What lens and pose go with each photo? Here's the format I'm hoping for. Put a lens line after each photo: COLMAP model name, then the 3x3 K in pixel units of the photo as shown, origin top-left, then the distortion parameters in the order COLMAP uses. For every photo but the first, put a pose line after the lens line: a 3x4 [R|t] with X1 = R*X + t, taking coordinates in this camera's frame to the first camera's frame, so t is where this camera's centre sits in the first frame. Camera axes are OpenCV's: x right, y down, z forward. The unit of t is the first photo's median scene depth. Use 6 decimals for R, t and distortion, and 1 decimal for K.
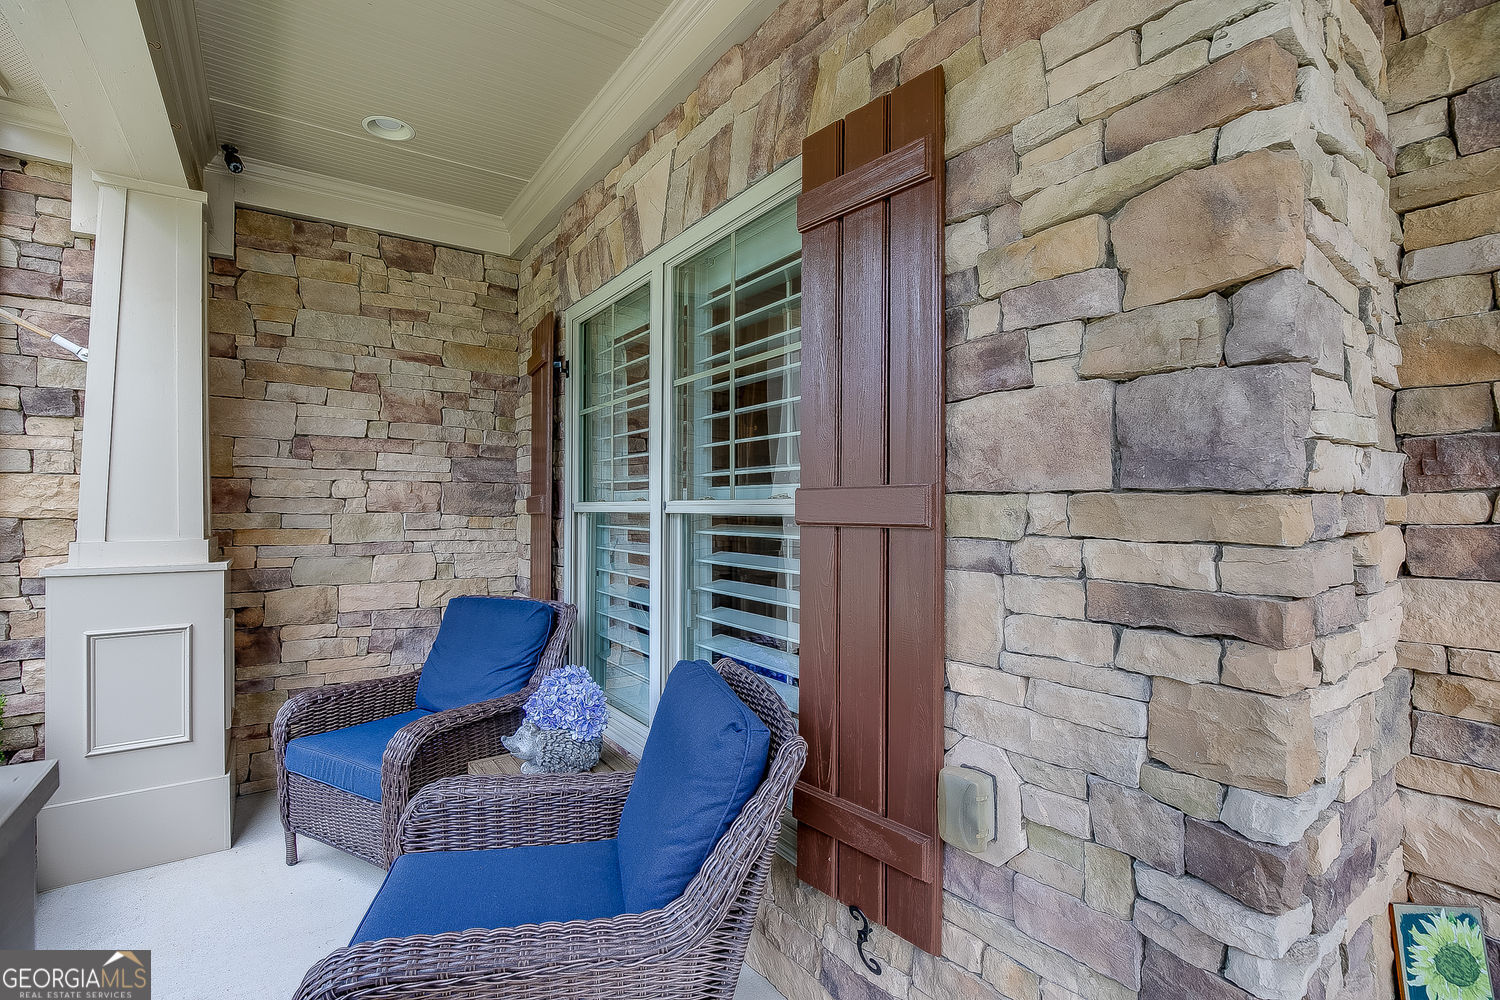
lens RADIAL K [[703.1, 0, 724.8], [0, 703.1, 484.8], [0, 0, 1]] dist [-0.017349, 0.002251]
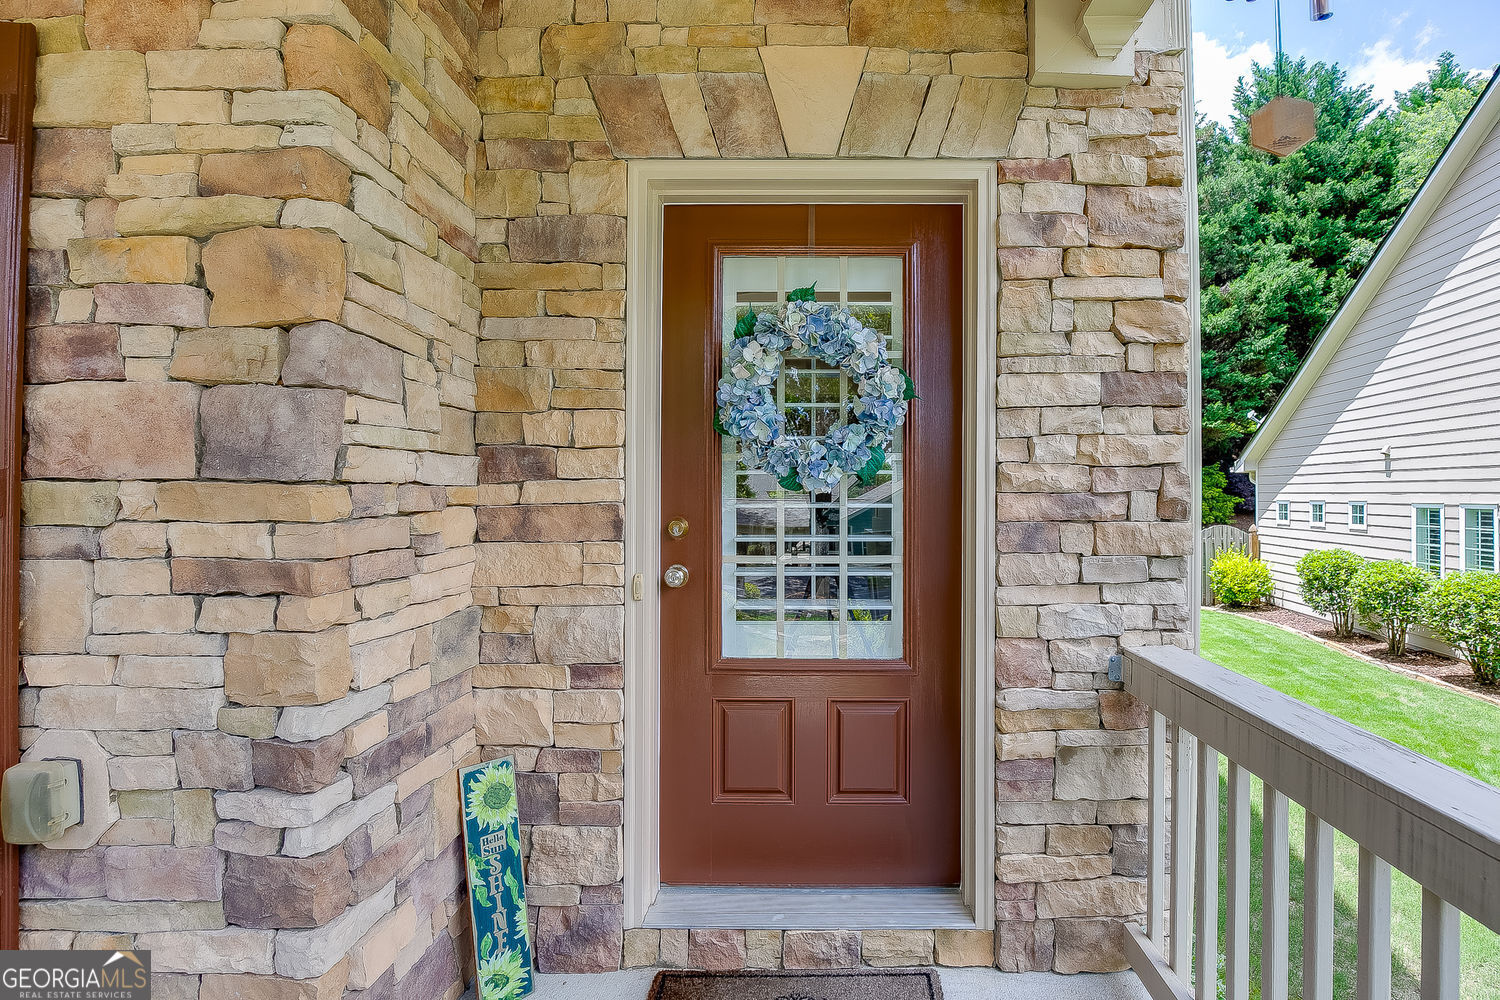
lens RADIAL K [[703.1, 0, 724.8], [0, 703.1, 484.8], [0, 0, 1]] dist [-0.017349, 0.002251]
pose [[0.572515, 0.009764, 0.819836, 0.102655], [-0.023793, 0.999706, 0.004710, -0.008949], [-0.819549, -0.022203, 0.572579, -0.355763]]
